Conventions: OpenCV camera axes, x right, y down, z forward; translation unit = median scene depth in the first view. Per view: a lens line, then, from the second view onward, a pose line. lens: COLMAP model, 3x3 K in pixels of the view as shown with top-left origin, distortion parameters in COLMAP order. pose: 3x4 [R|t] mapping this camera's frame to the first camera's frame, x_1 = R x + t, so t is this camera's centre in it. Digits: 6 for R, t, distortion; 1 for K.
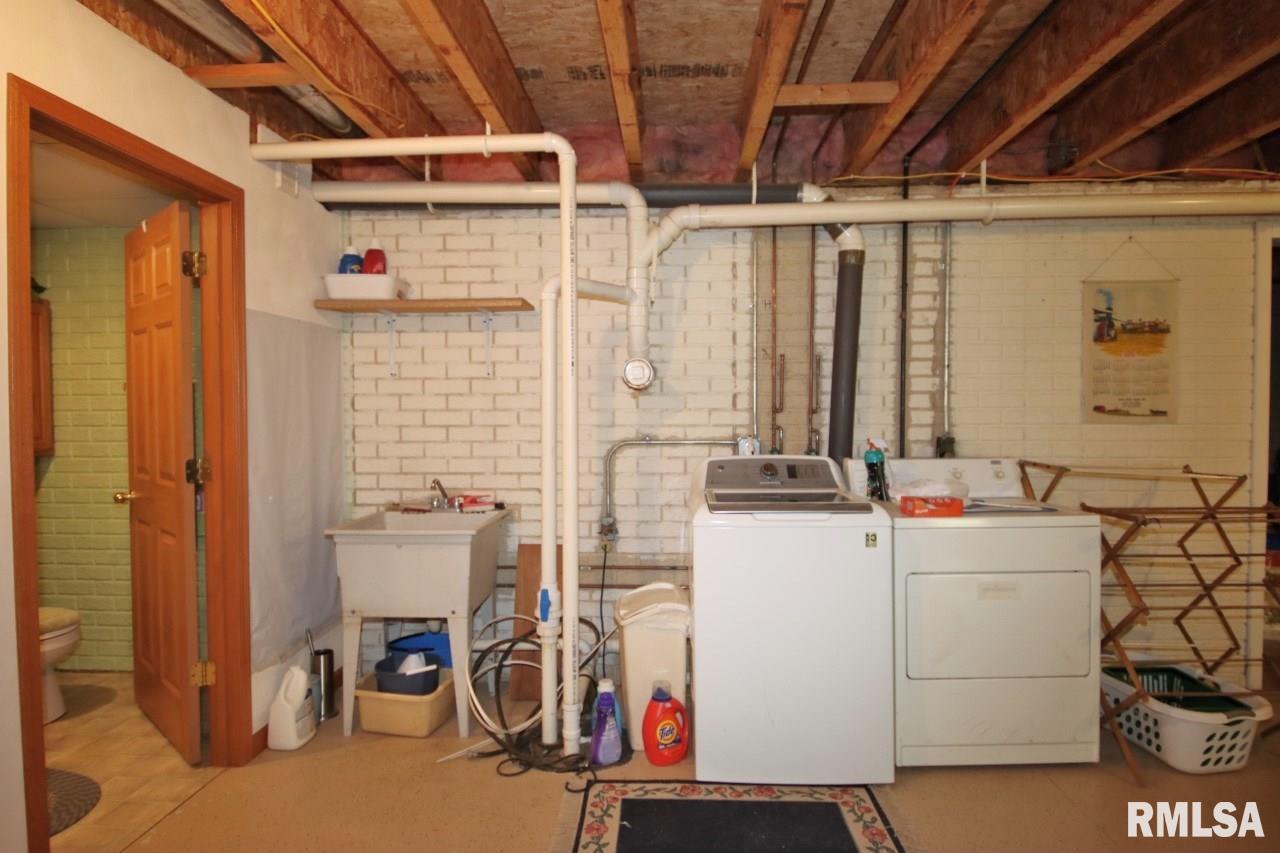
lens RADIAL K [[697.0, 0, 638.1], [0, 697.0, 426.5], [0, 0, 1]] dist [0.002033, -0.006529]
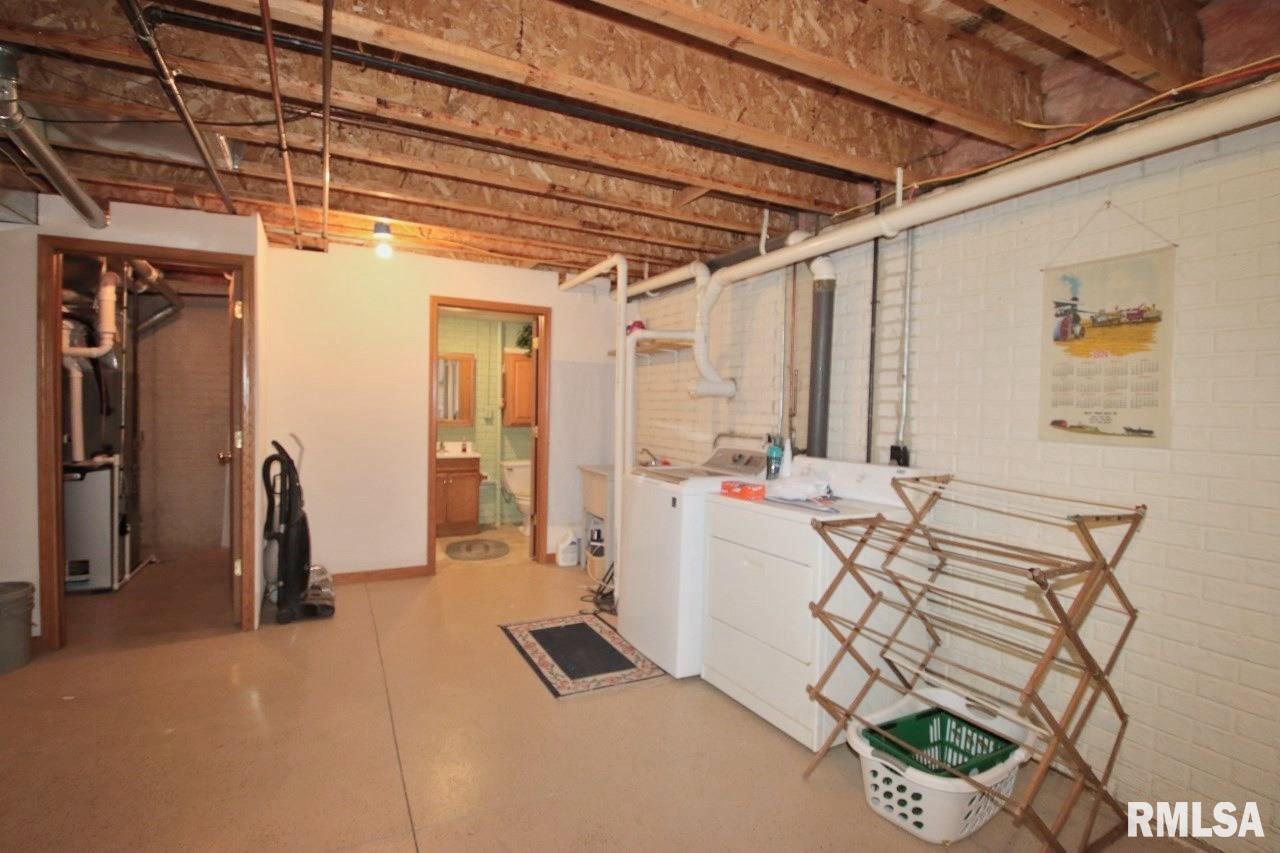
lens RADIAL K [[611.5, 0, 641.9], [0, 611.5, 425.5], [0, 0, 1]] dist [-0.012155, -0.000333]
pose [[0.503006, 0.041923, -0.863265, 1.032857], [-0.046590, 0.998686, 0.021353, -0.016030], [0.863026, 0.029478, 0.504298, 0.226553]]
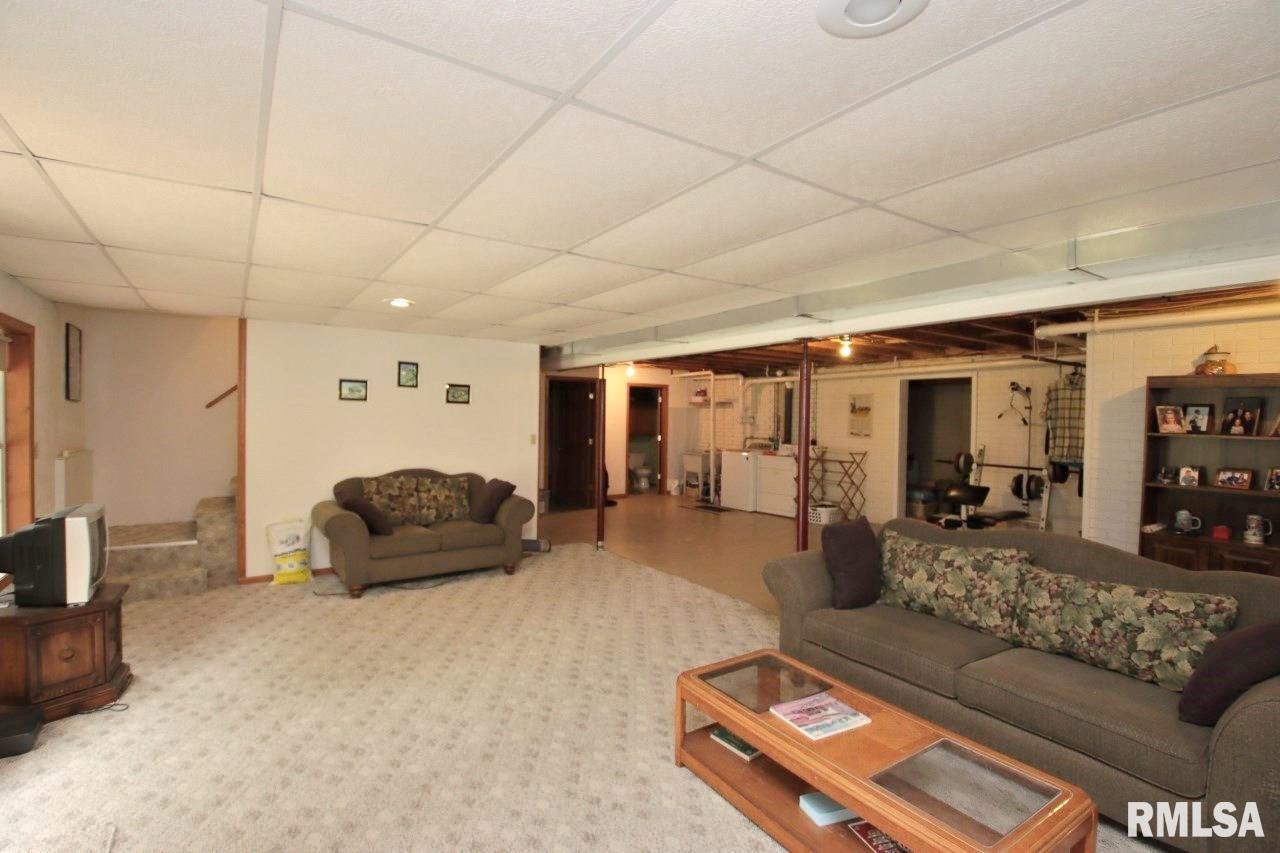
lens RADIAL K [[593.4, 0, 634.9], [0, 593.4, 426.2], [0, 0, 1]] dist [0.014291, -0.022827]
pose [[0.604801, 0.024298, -0.796006, 2.285967], [-0.037572, 0.999292, 0.001956, -0.025924], [0.795490, 0.028725, 0.605286, -1.522463]]
